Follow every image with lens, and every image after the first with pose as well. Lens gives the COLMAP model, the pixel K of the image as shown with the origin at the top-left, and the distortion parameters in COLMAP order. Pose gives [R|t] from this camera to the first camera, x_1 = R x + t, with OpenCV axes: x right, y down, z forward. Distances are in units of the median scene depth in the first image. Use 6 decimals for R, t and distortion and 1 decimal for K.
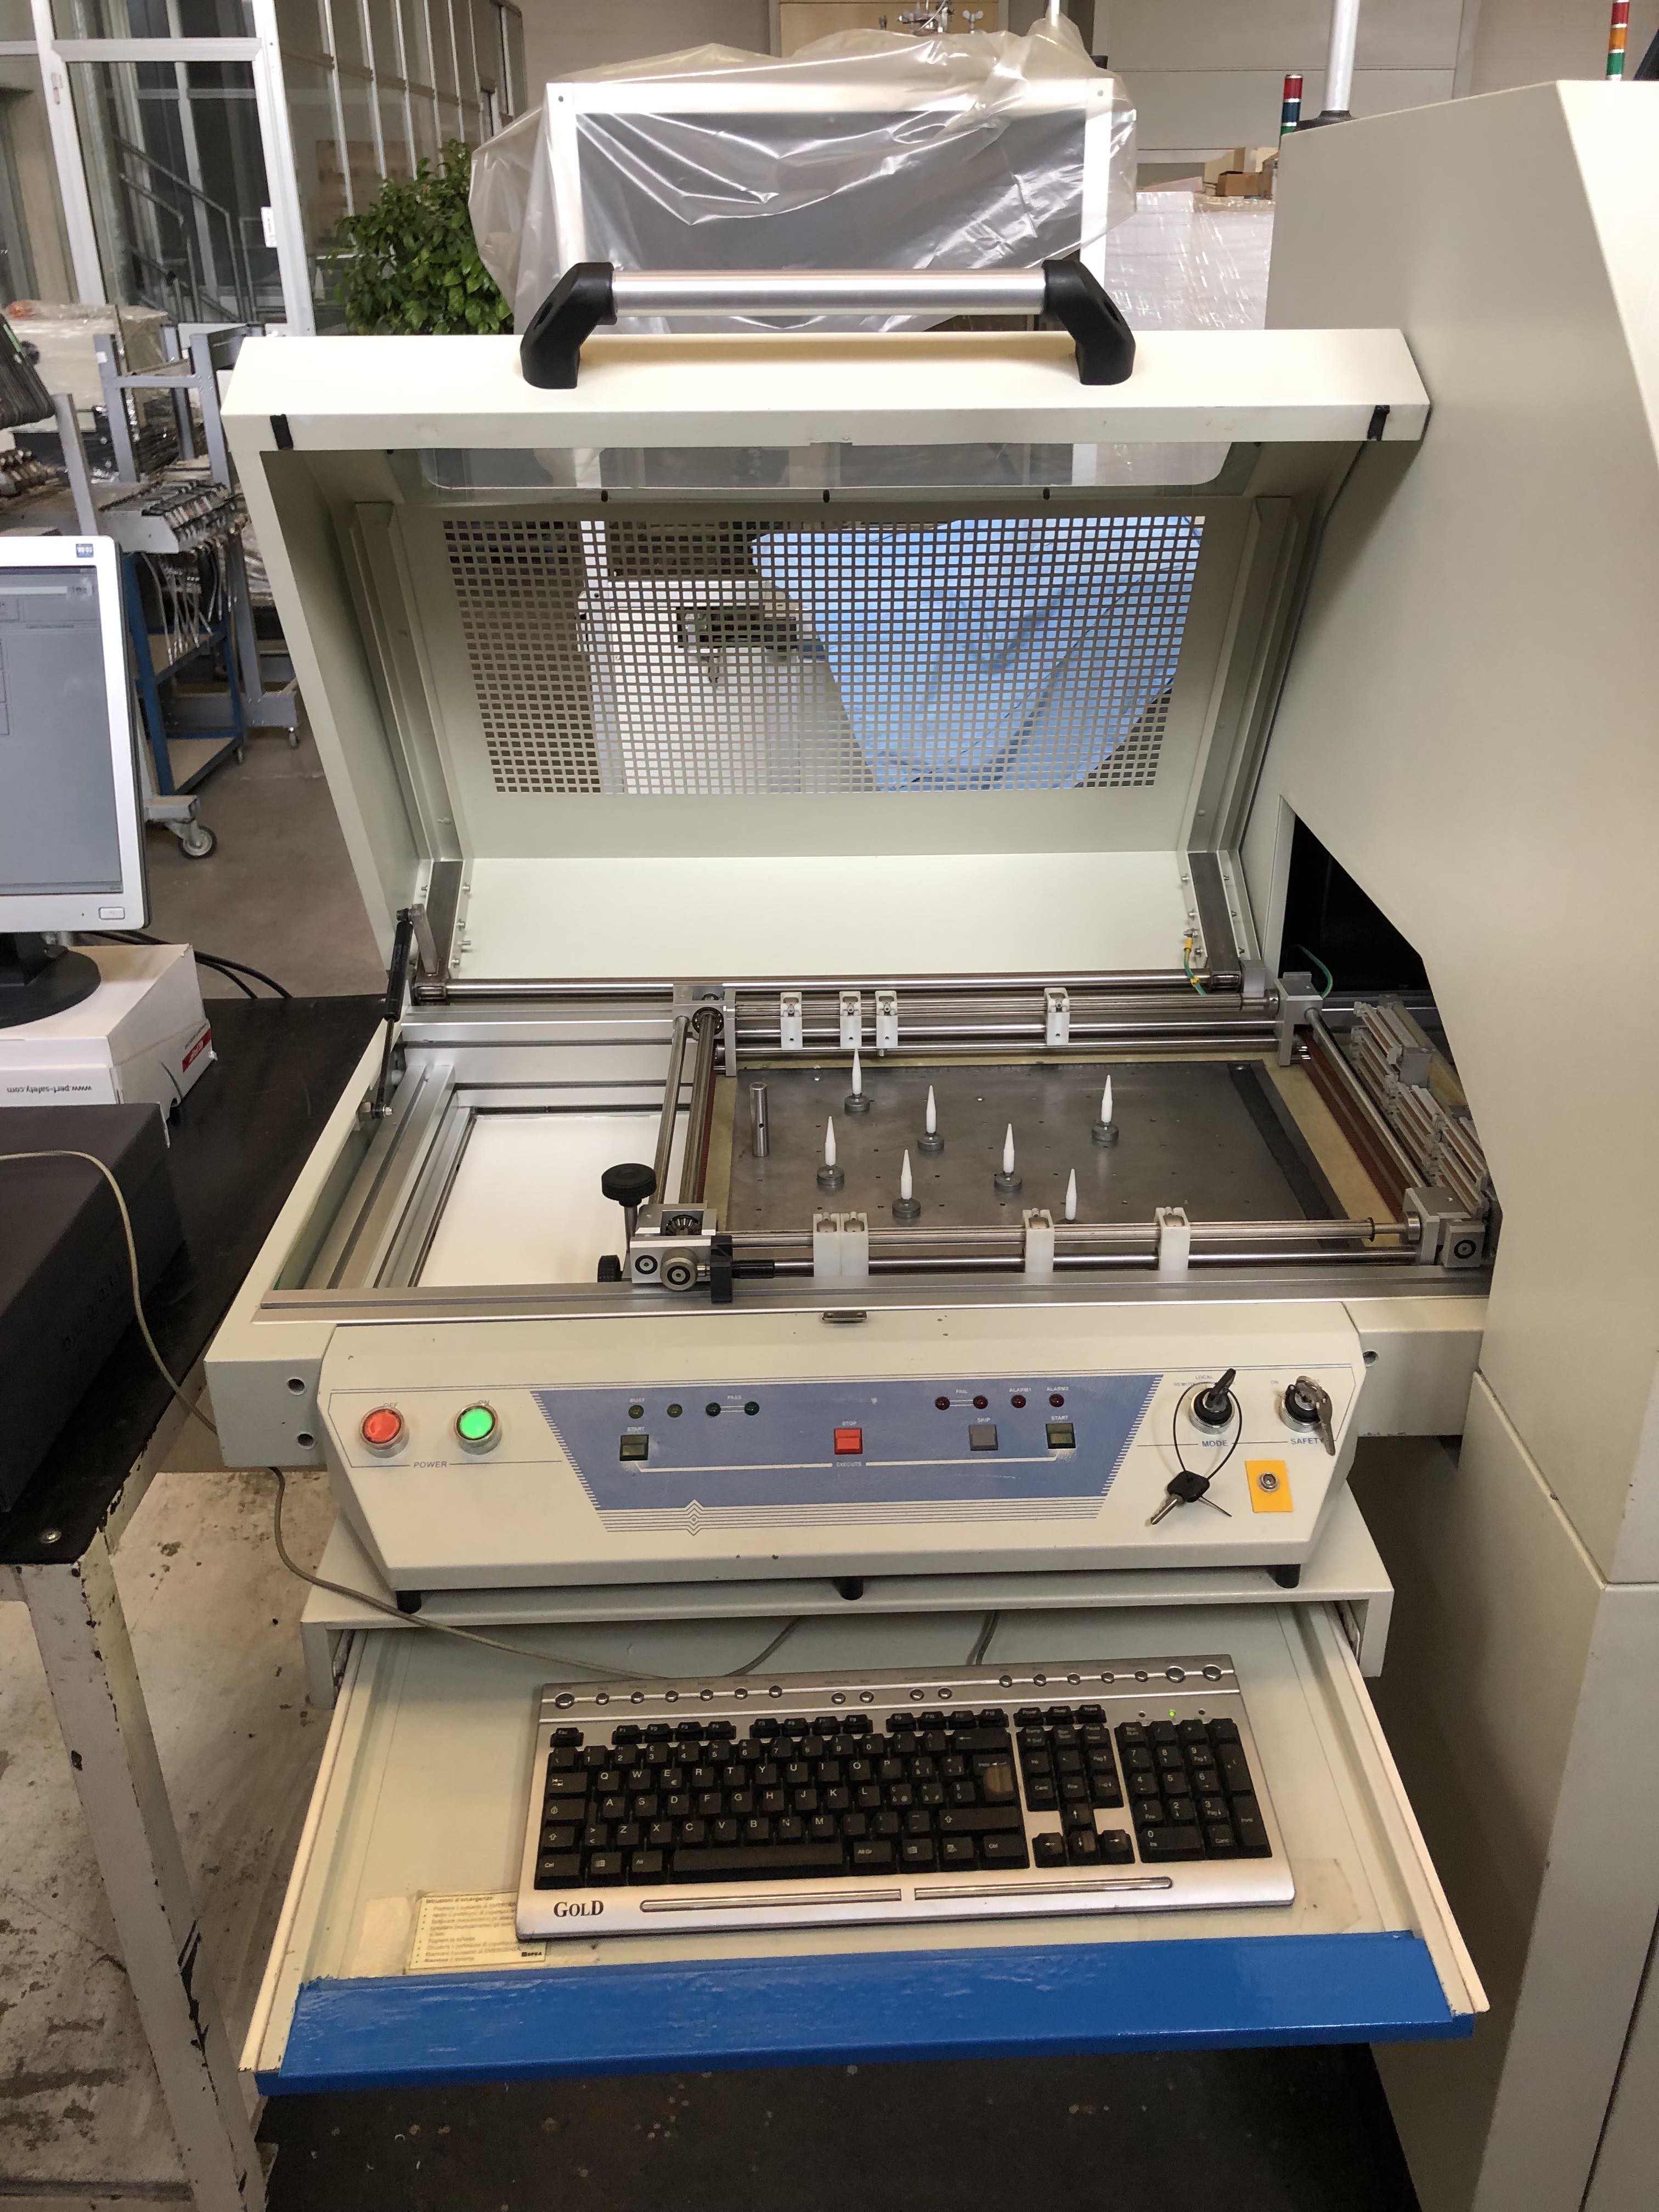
lens RADIAL K [[1840.2, 0, 860.8], [0, 1840.2, 1084.0], [0, 0, 1]] dist [0.017282, 0.000624]
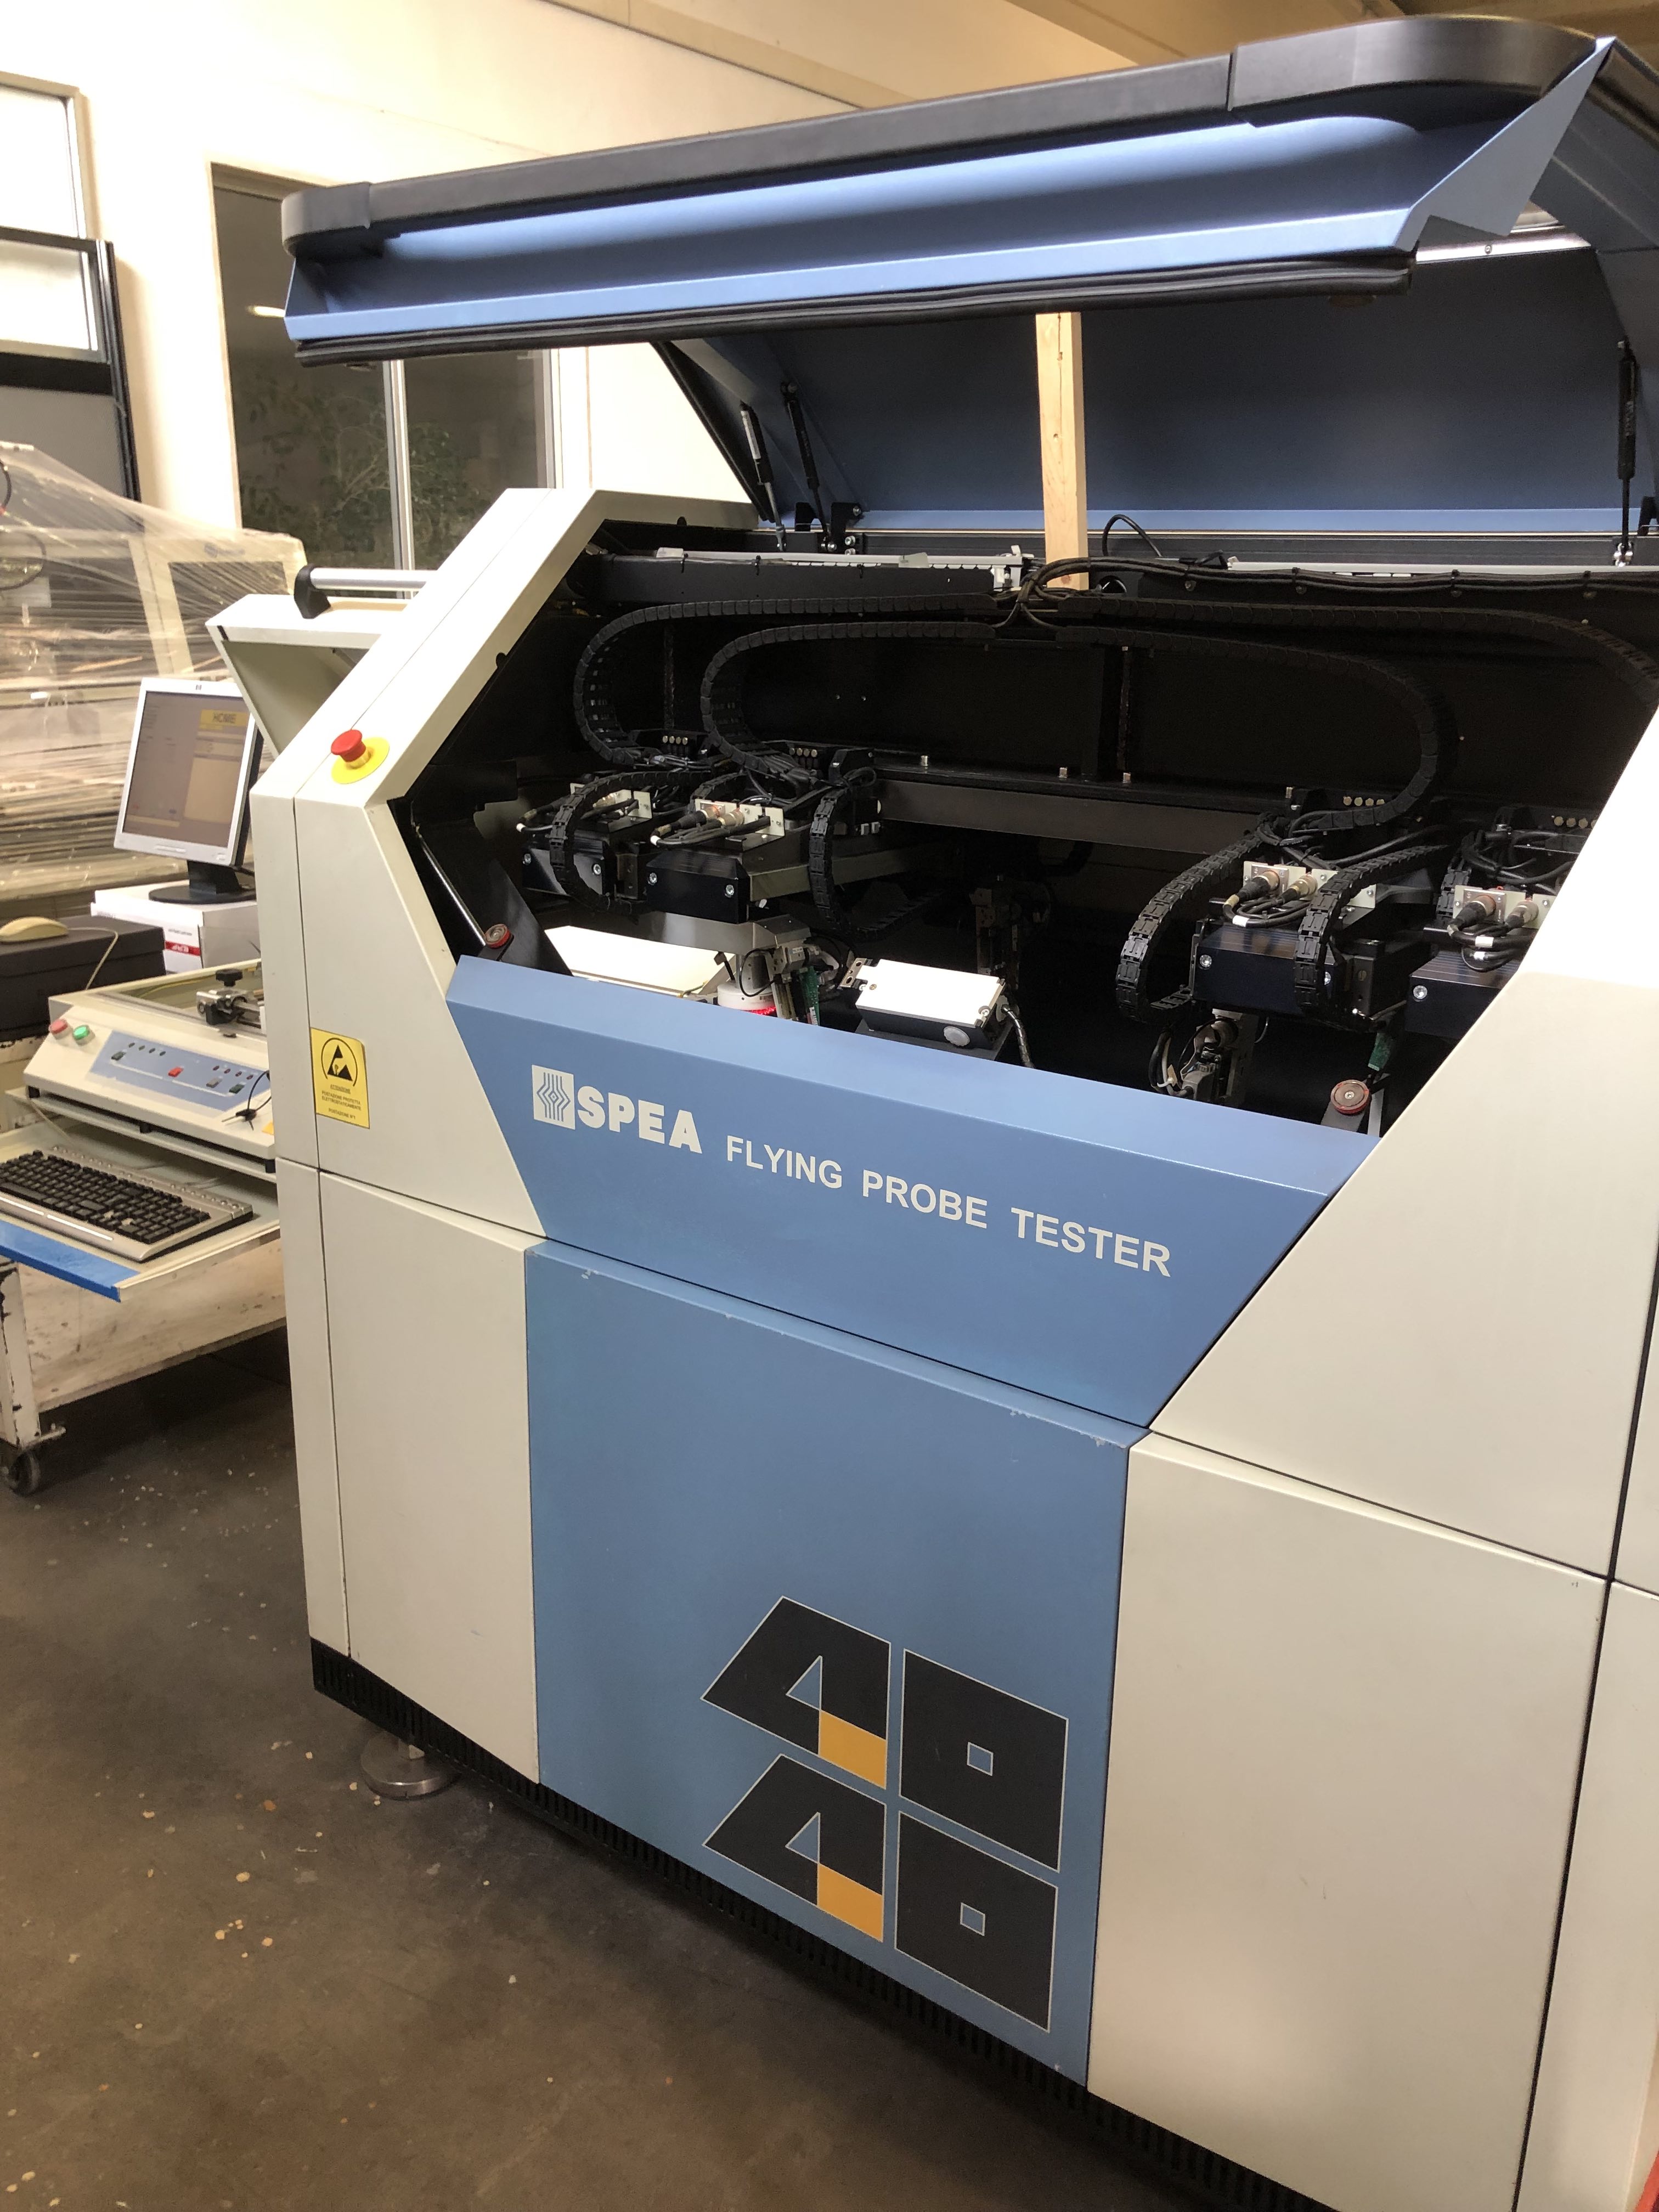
lens RADIAL K [[1840.2, 0, 860.8], [0, 1840.2, 1084.0], [0, 0, 1]] dist [0.017282, 0.000624]
pose [[0.784006, 0.182938, -0.593185, 1.480286], [-0.279819, 0.957146, -0.074650, 0.110993], [0.554109, 0.224510, 0.801598, -0.228563]]
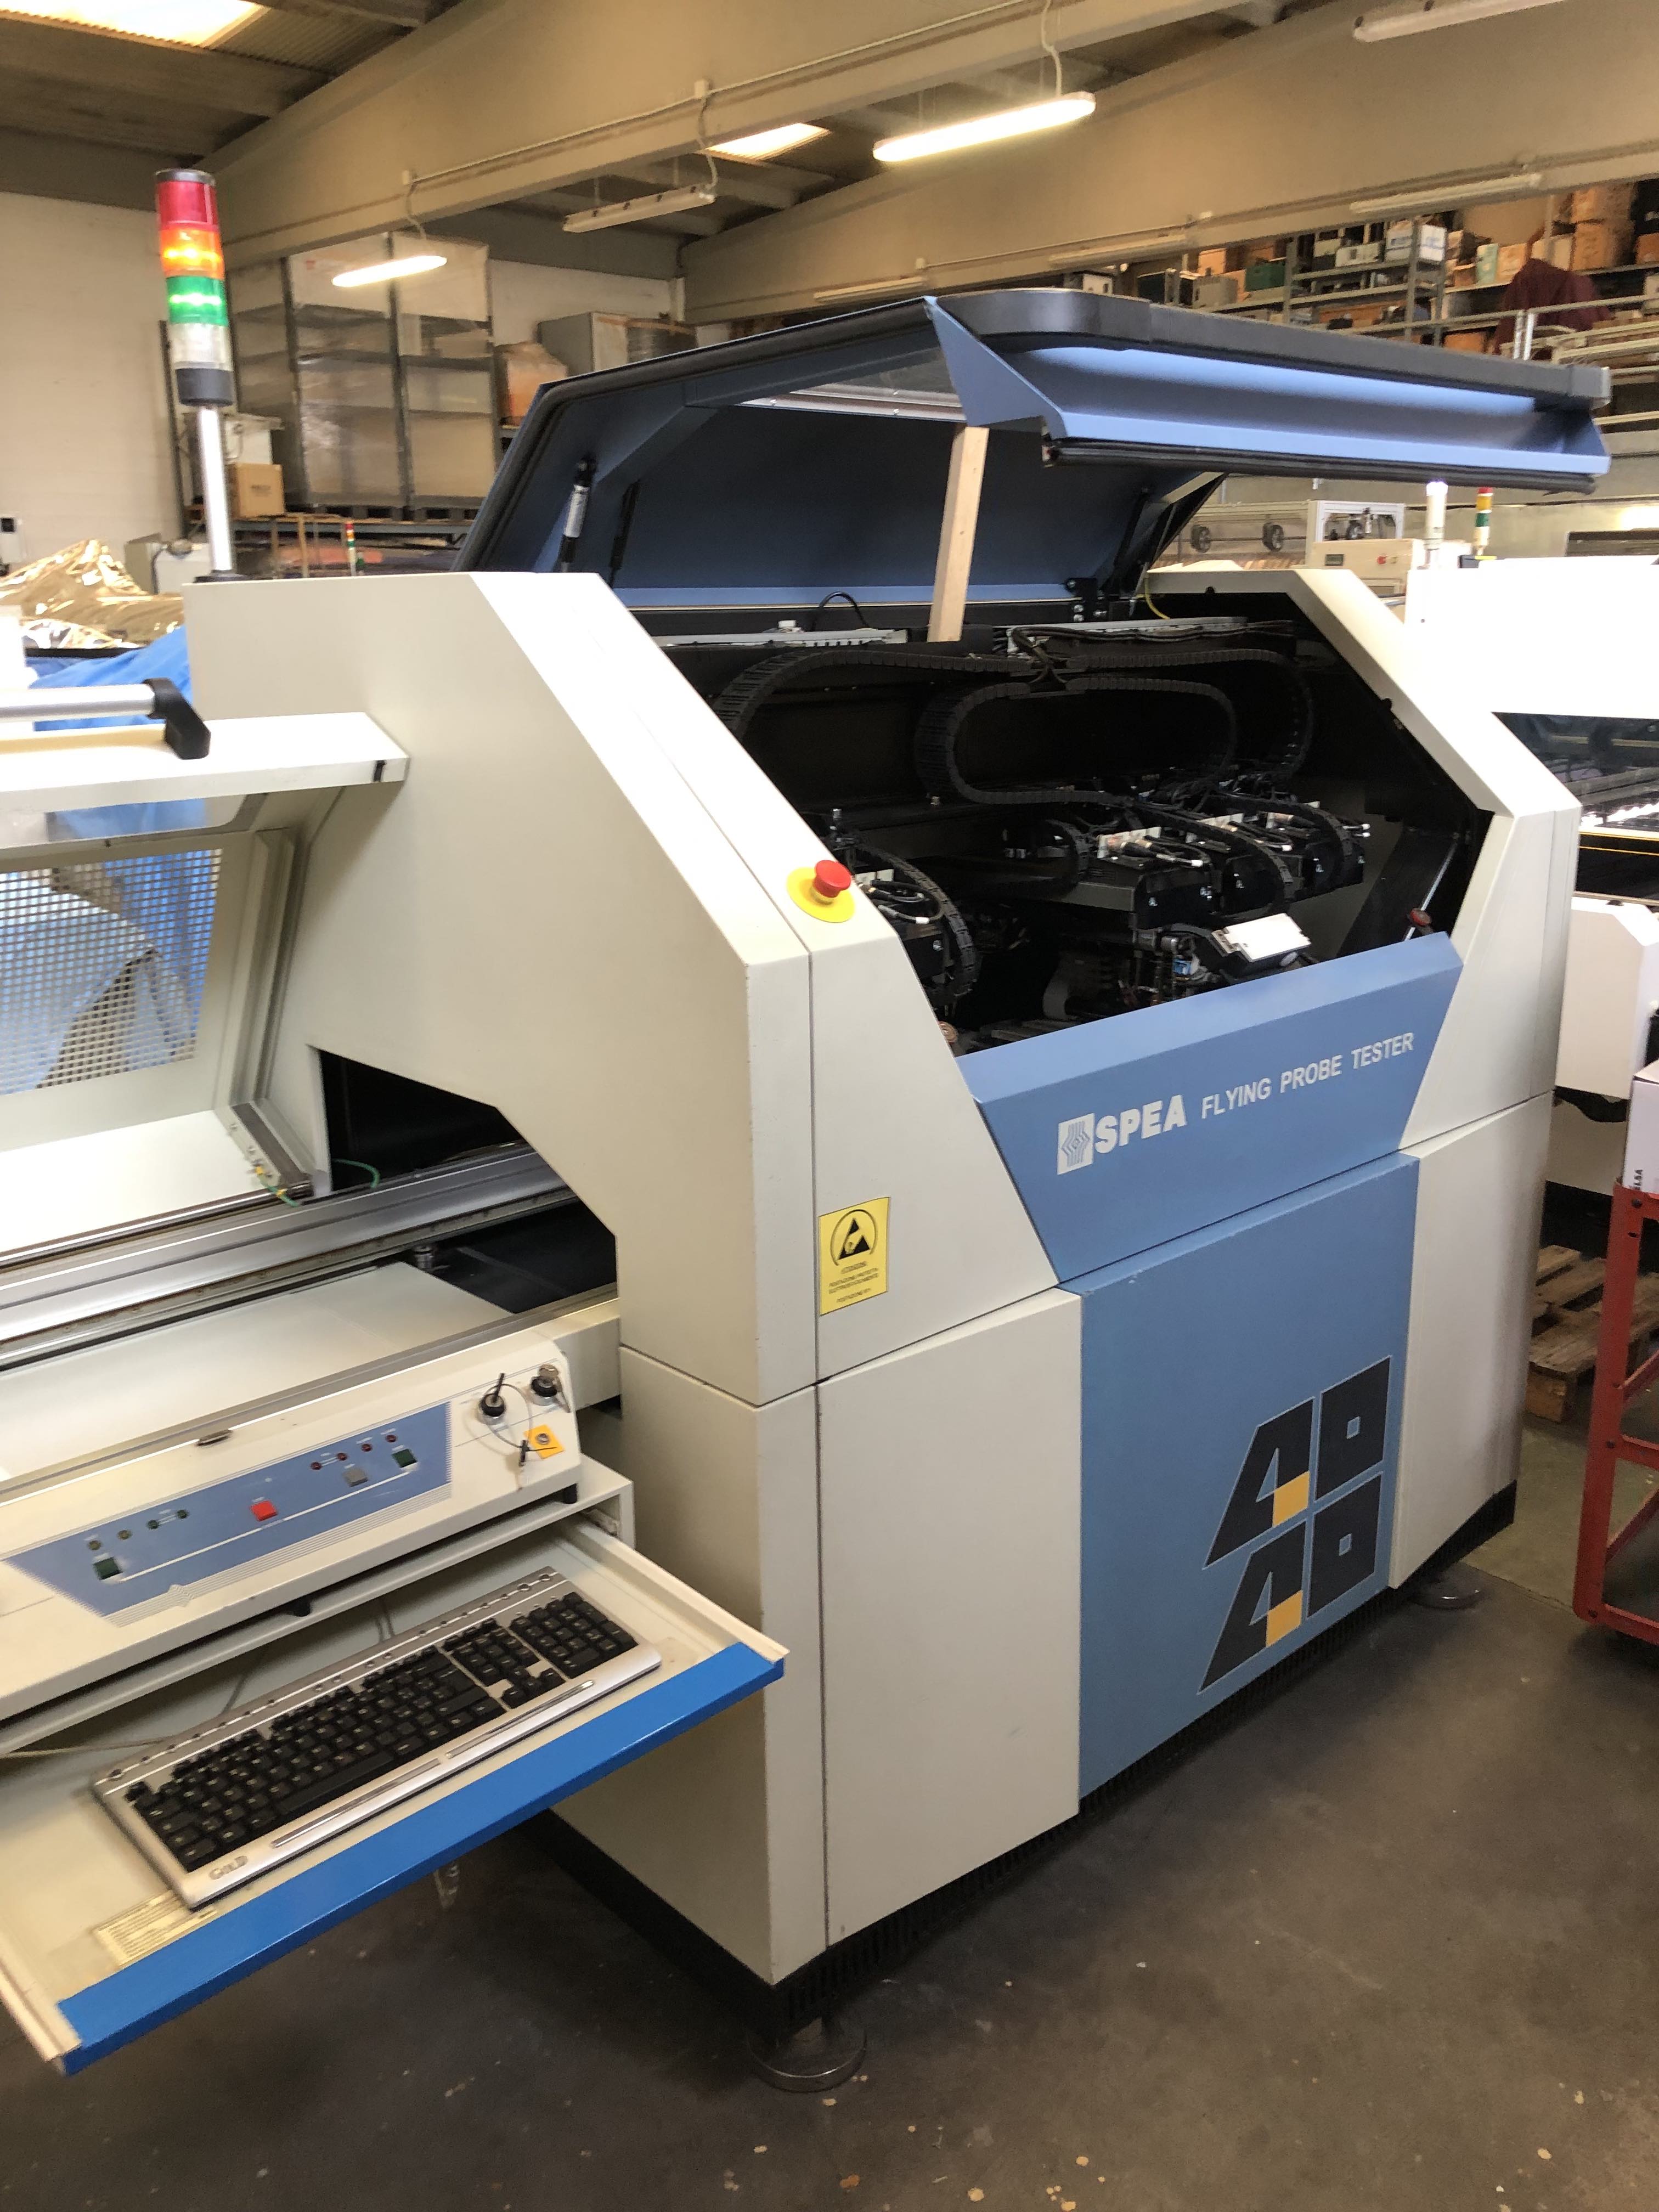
lens RADIAL K [[1842.8, 0, 834.5], [0, 1842.8, 1070.1], [0, 0, 1]] dist [0.008859, -0.006326]
pose [[0.751427, -0.174914, 0.636210, -0.379829], [0.291517, 0.953019, -0.082296, 0.092456], [-0.591925, 0.247306, 0.767114, -0.275542]]
